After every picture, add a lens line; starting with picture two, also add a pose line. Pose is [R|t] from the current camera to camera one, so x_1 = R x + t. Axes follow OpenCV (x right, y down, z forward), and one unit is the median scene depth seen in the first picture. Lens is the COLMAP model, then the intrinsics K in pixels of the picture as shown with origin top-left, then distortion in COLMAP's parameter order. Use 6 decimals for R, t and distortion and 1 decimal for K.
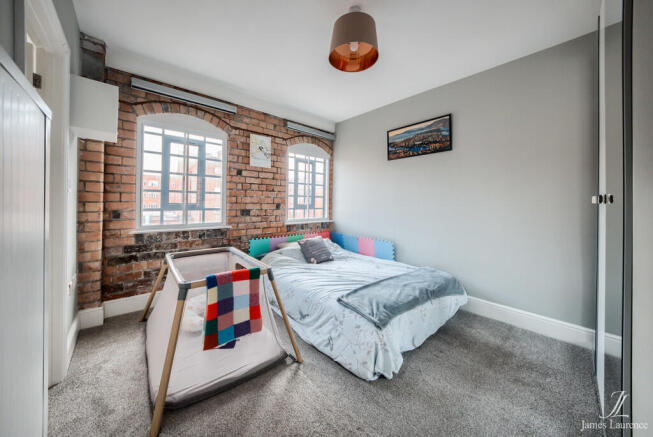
lens RADIAL K [[226.4, 0, 320.0], [0, 226.4, 202.6], [0, 0, 1]] dist [-0.012557, 0.001159]
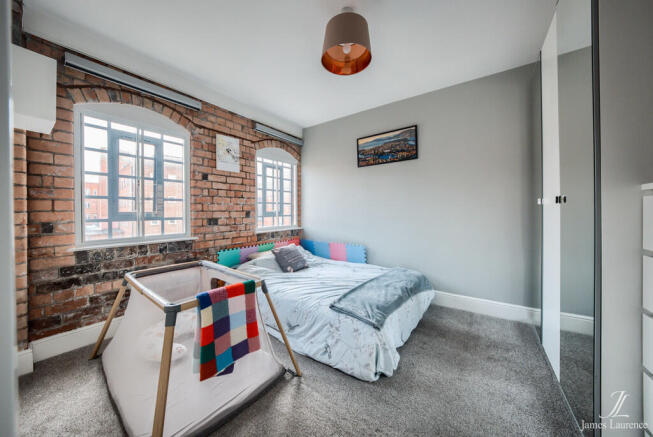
lens RADIAL K [[226.4, 0, 322.6], [0, 226.4, 212.6], [0, 0, 1]] dist [-0.012557, 0.001159]
pose [[0.976344, -0.020469, 0.215251, -0.140272], [0.018320, 0.999760, 0.011971, 0.008850], [-0.215445, -0.007745, 0.976485, 0.042467]]
